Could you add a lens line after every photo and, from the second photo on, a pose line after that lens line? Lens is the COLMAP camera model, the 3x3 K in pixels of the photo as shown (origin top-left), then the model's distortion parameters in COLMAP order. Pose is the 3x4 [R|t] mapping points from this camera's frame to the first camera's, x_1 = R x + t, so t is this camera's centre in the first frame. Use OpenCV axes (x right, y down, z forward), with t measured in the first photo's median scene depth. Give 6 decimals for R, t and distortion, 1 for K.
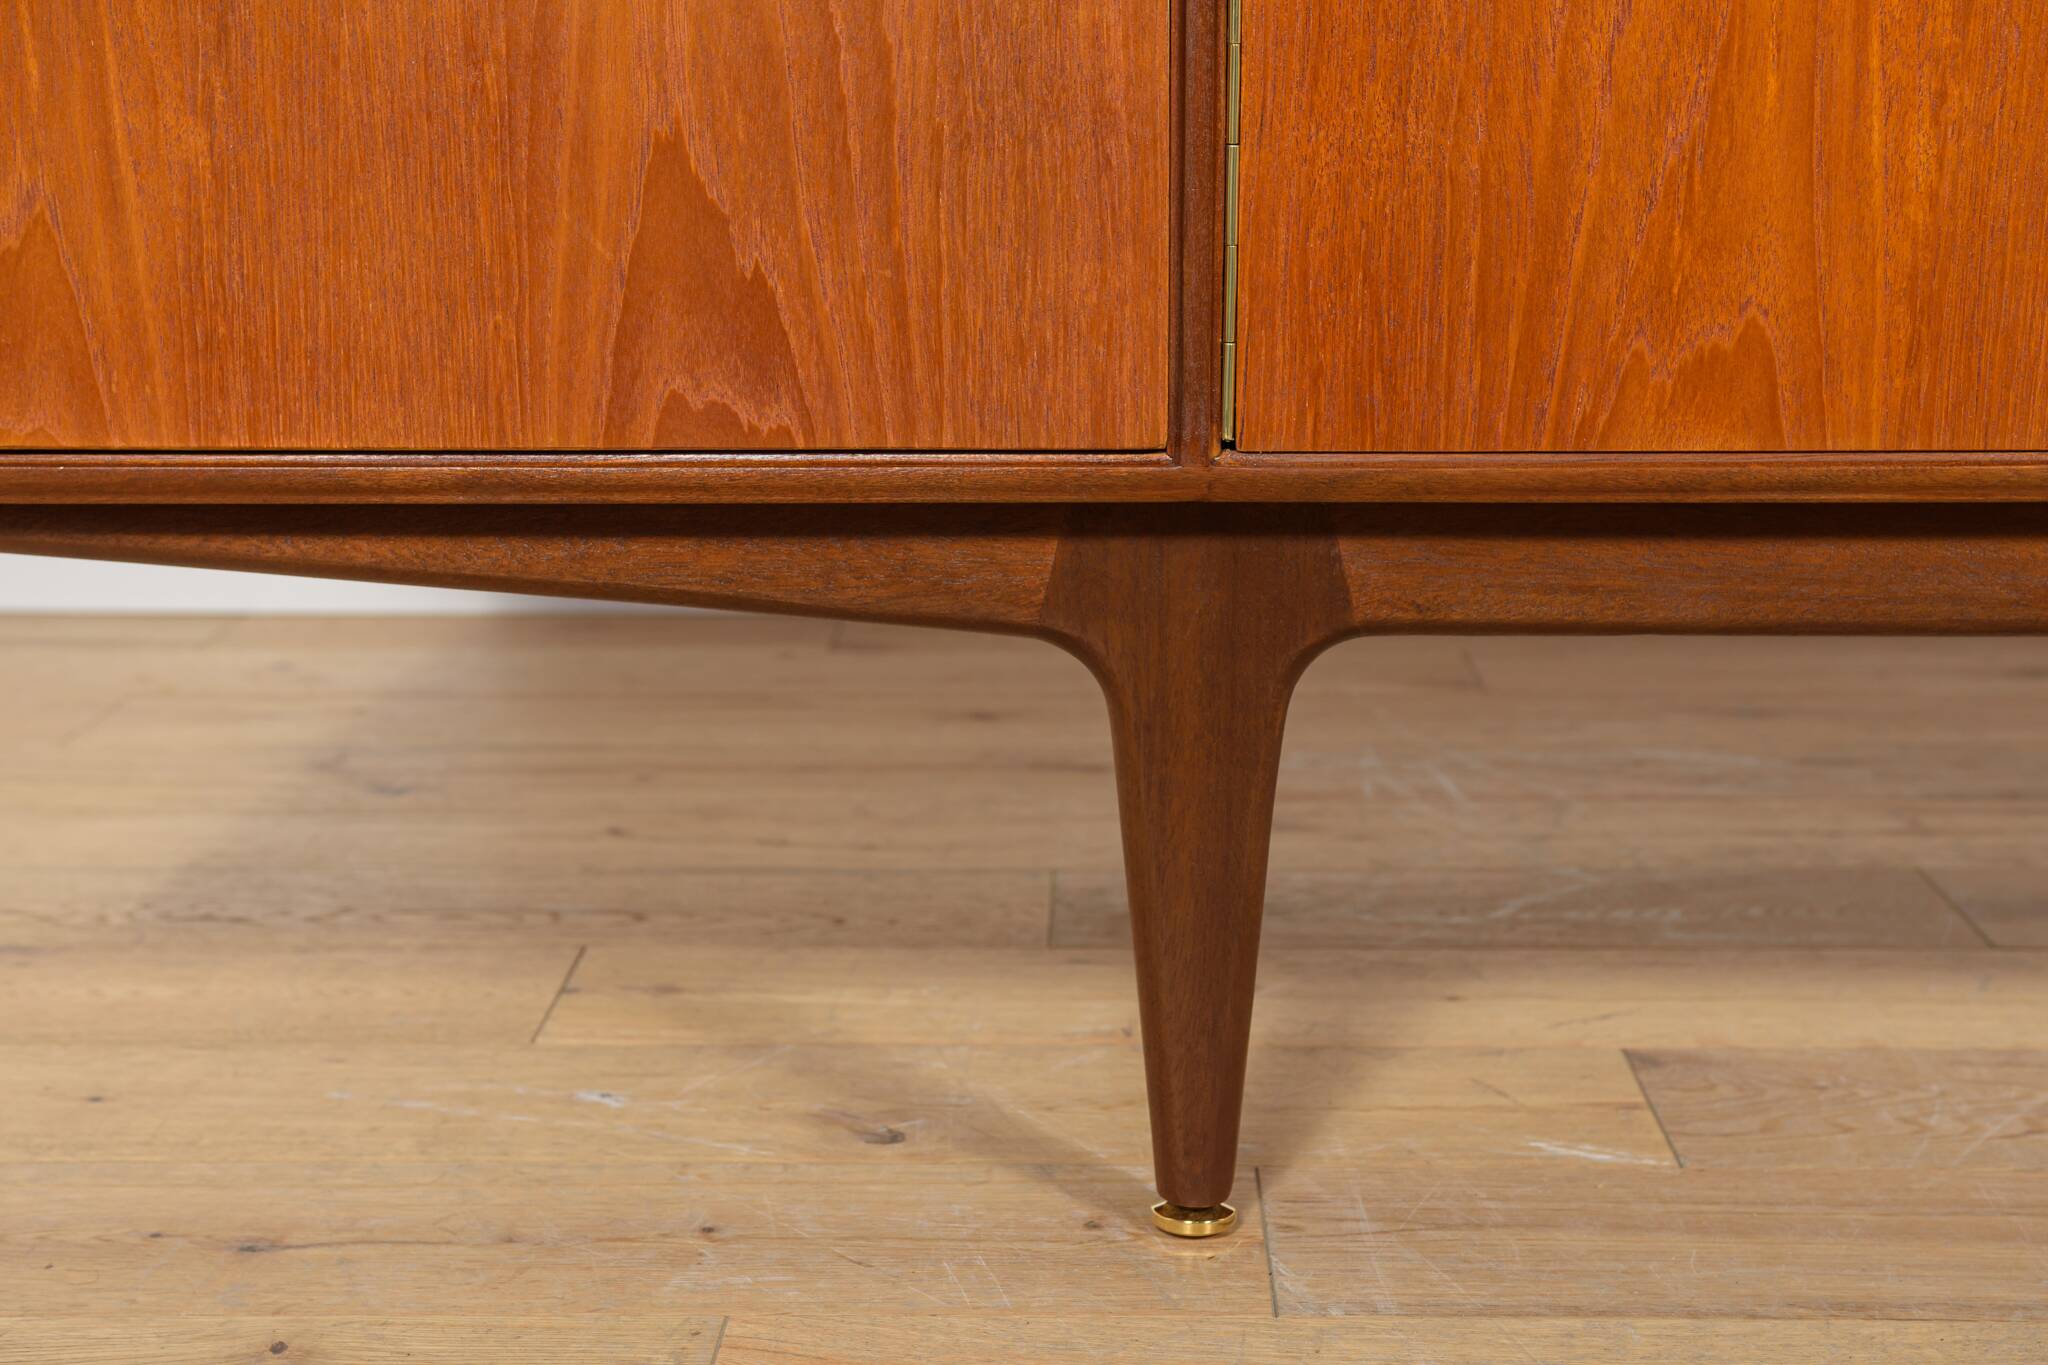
lens RADIAL K [[2951.1, 0, 1029.1], [0, 2951.1, 697.8], [0, 0, 1]] dist [0.094872, 0.000000]
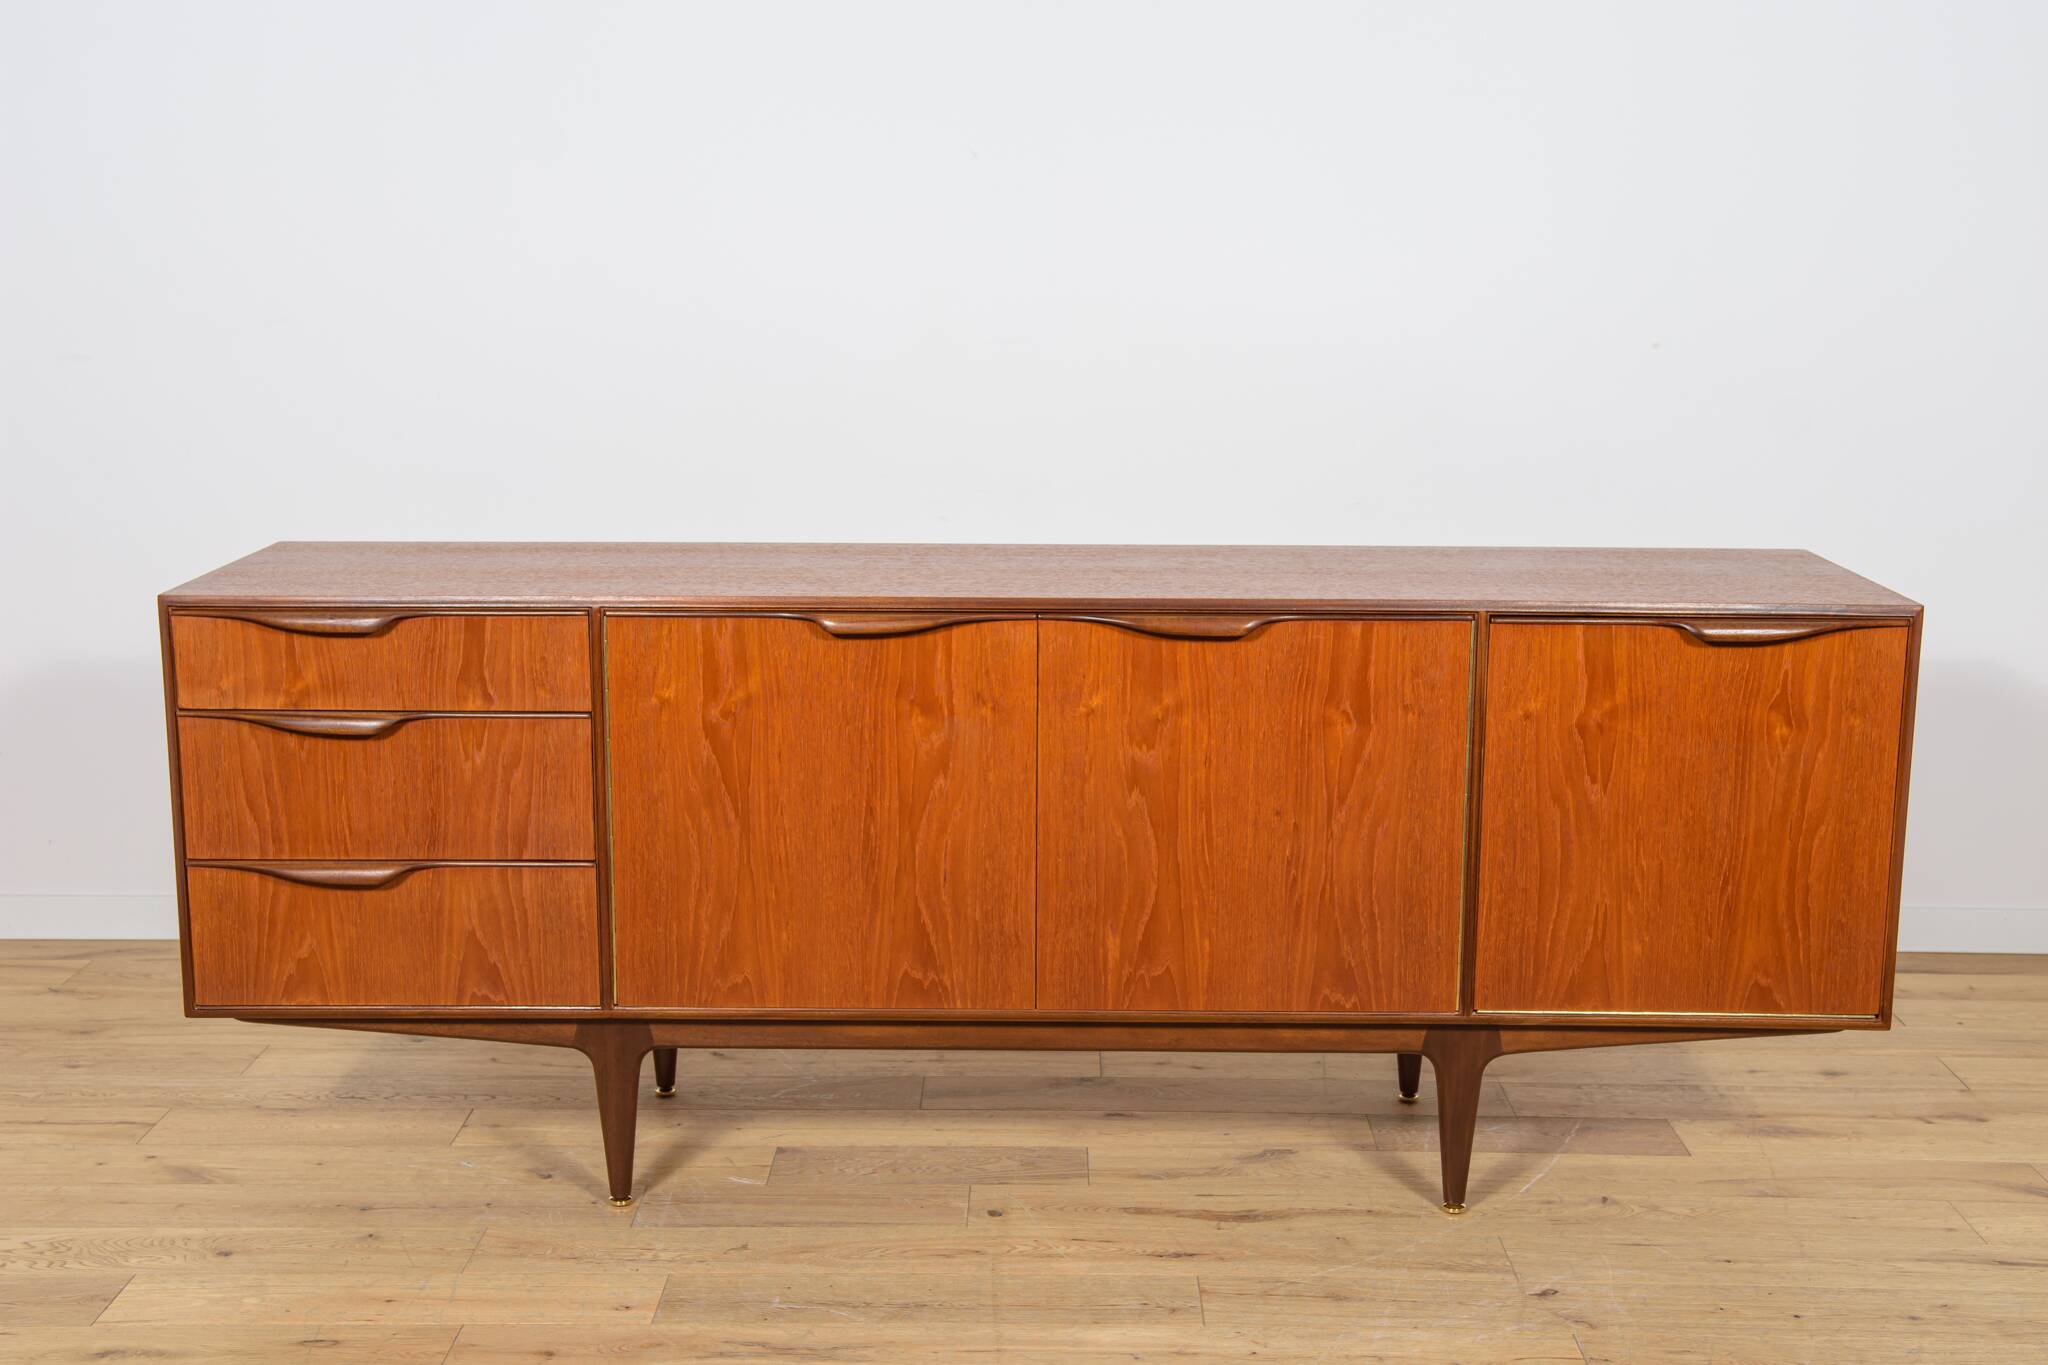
lens RADIAL K [[2388.0, 0, 1048.7], [0, 2388.0, 721.7], [0, 0, 1]] dist [0.047885, 0.000000]
pose [[0.999866, 0.004503, 0.015738, 0.545958], [-0.004459, 0.999986, -0.002824, -0.420816], [-0.015751, 0.002754, 0.999872, -2.024065]]
